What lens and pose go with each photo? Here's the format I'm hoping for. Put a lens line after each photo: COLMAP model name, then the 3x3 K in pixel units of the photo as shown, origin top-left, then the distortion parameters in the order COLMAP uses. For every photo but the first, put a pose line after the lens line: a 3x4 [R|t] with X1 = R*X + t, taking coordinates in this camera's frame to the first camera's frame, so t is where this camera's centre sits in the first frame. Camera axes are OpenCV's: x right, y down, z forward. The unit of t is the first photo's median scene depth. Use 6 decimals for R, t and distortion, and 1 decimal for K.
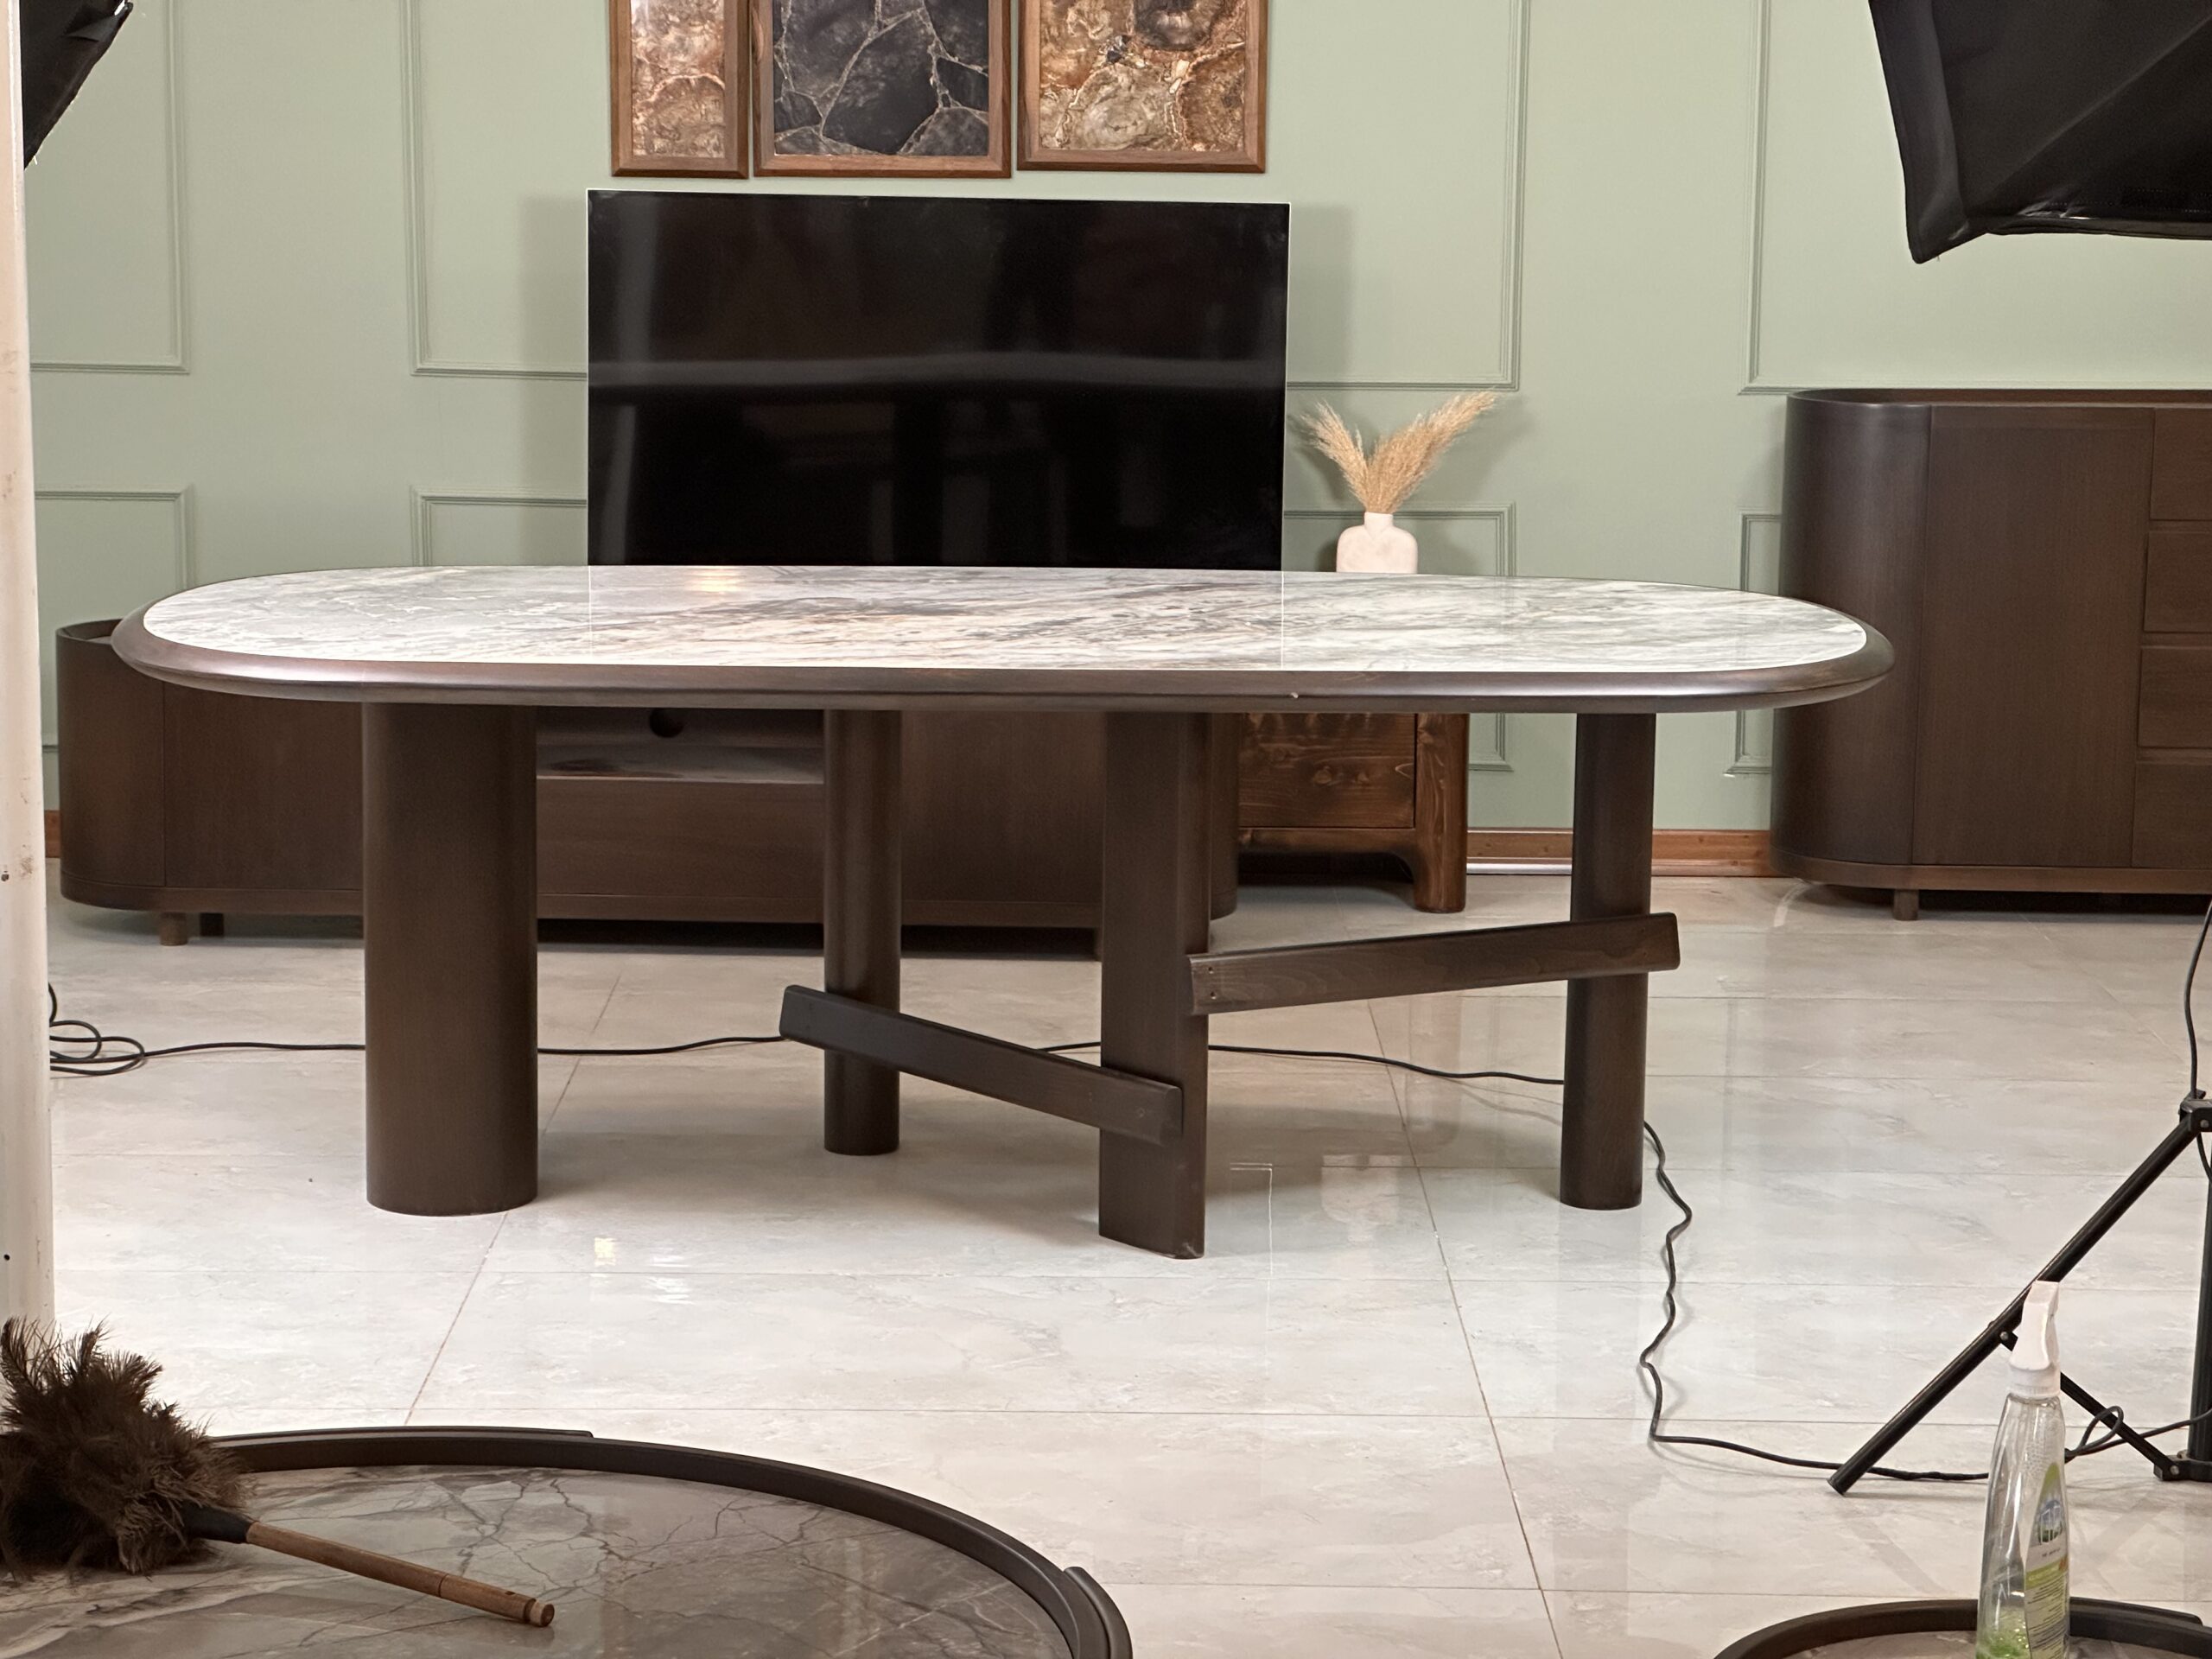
lens RADIAL K [[4969.8, 0, 1106.0], [0, 4969.8, 829.5], [0, 0, 1]] dist [-0.056869, 3.524435]
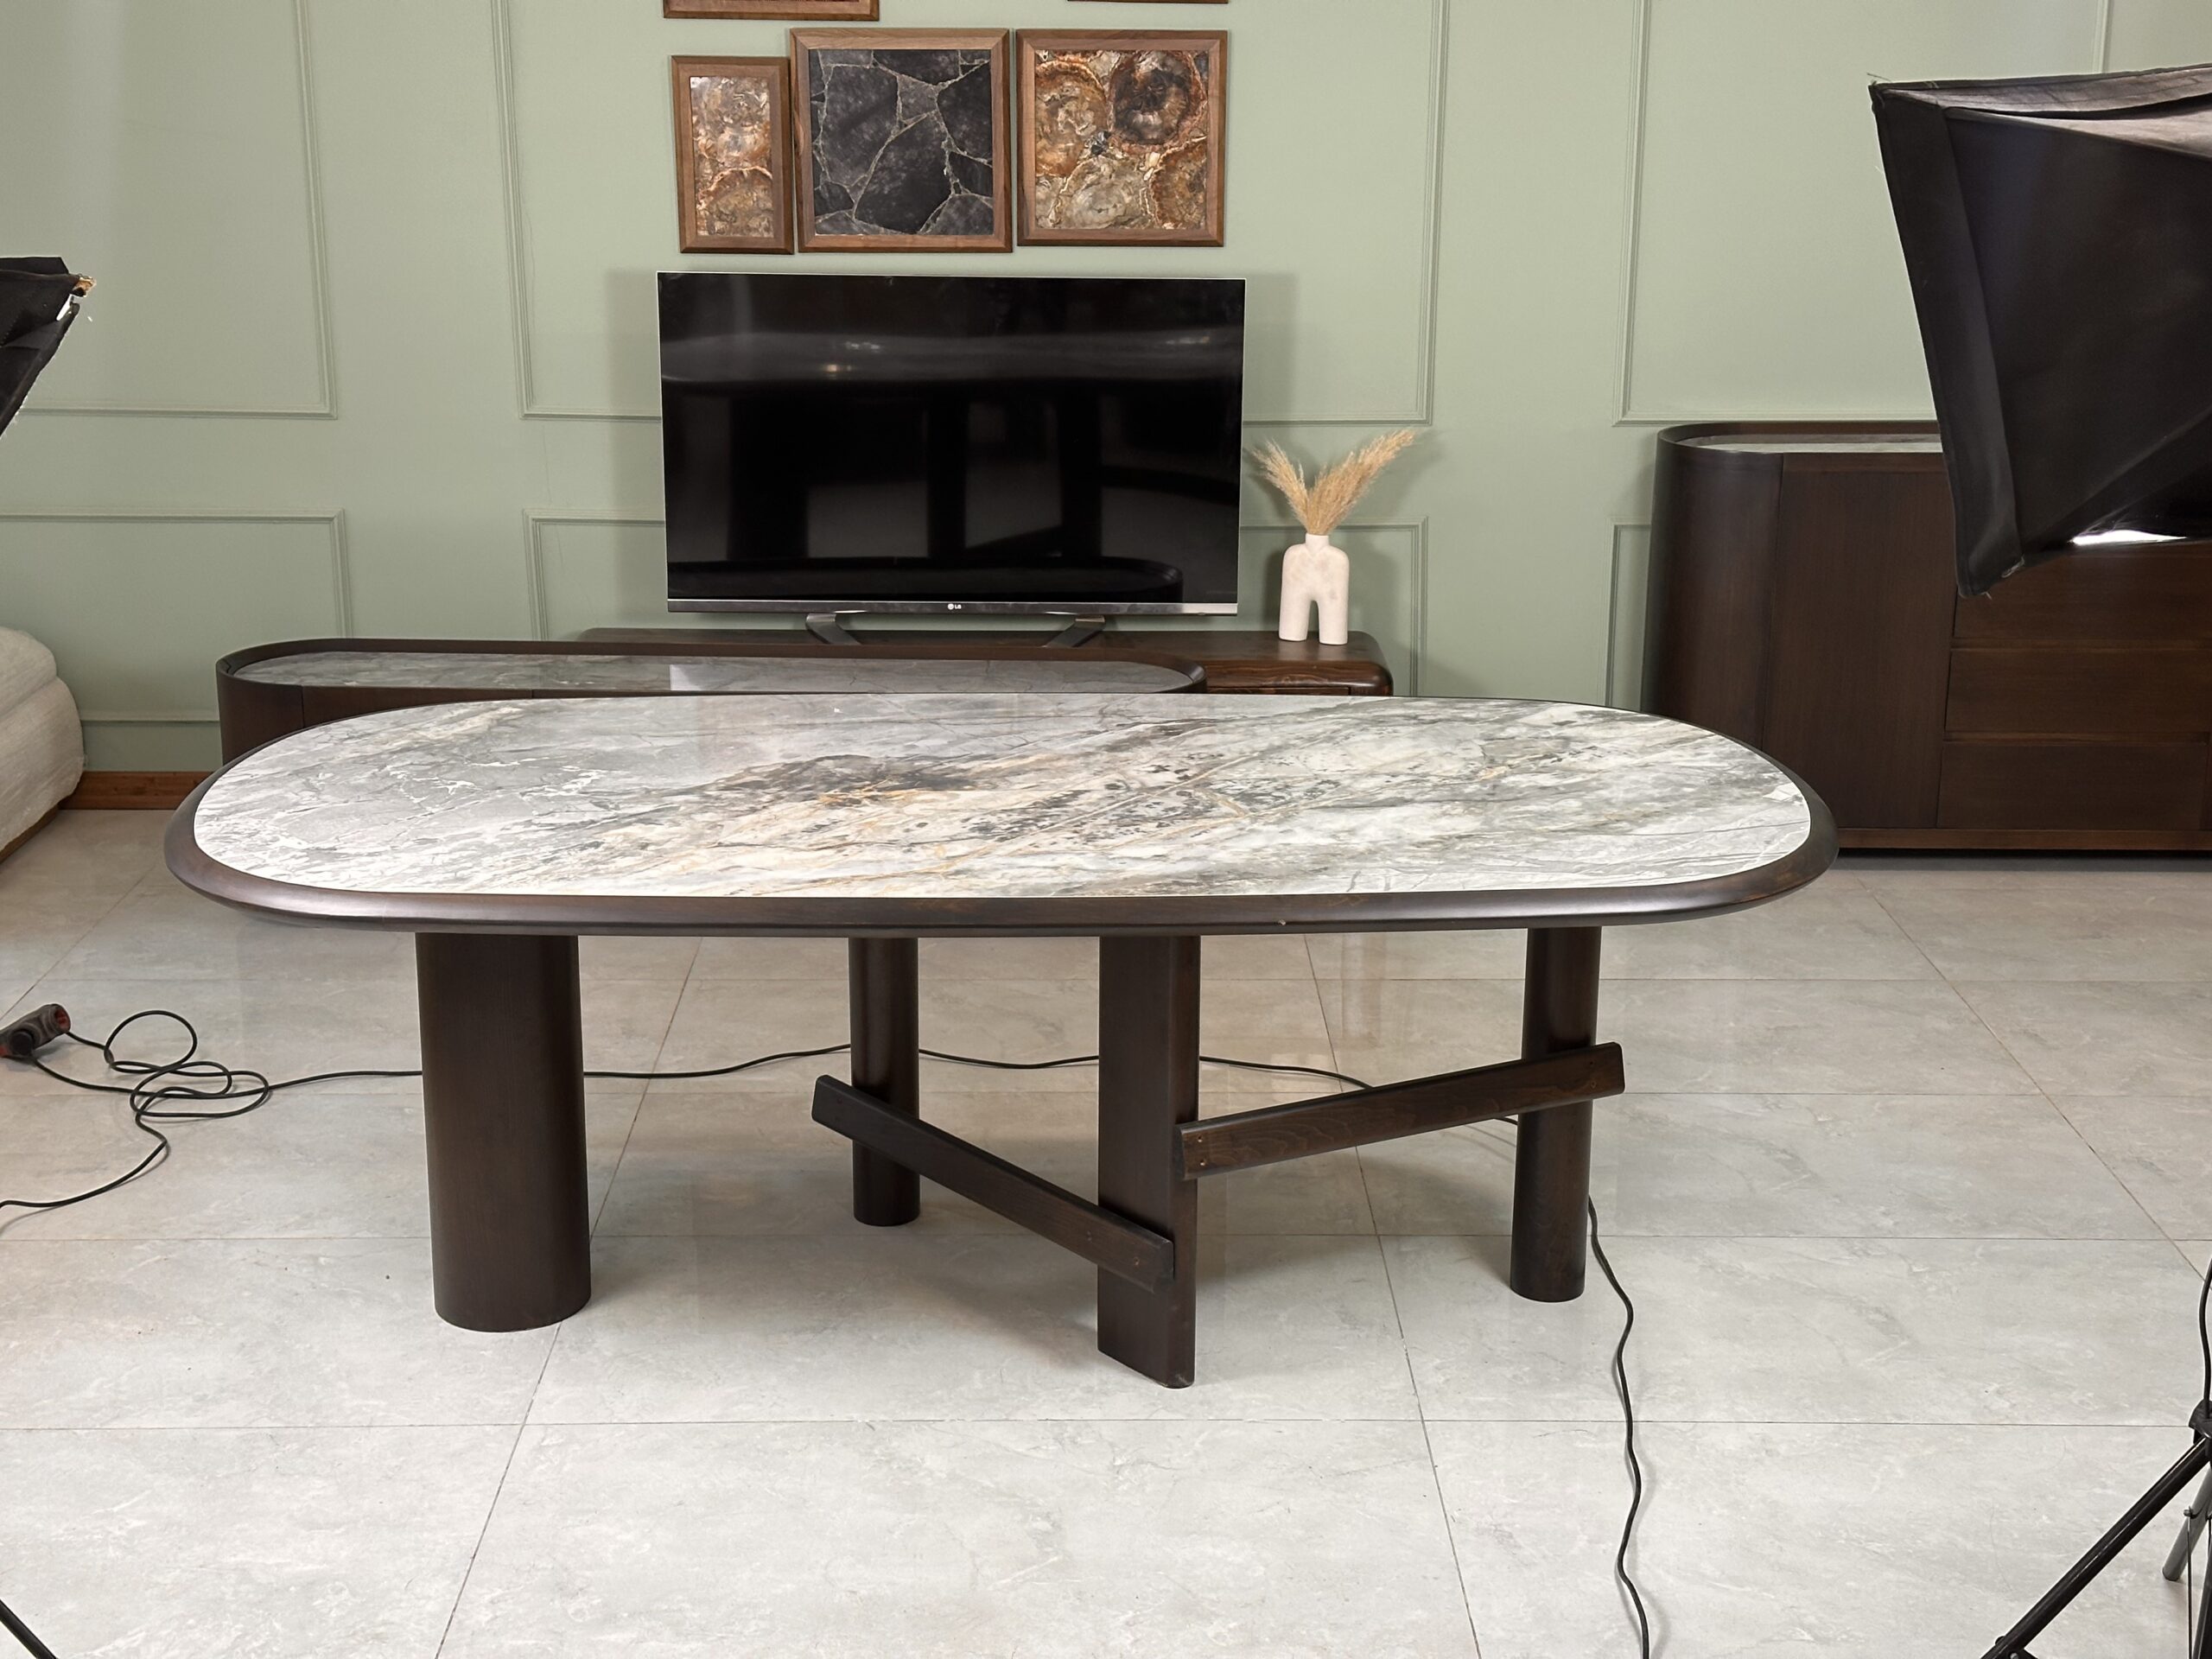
lens RADIAL K [[3034.7, 0, 1106.0], [0, 3034.7, 829.5], [0, 0, 1]] dist [0.143451, -0.076701]
pose [[0.999946, -0.009149, 0.005017, -0.001462], [0.008447, 0.992049, 0.125571, -0.085626], [-0.006126, -0.125521, 0.992072, 0.250407]]
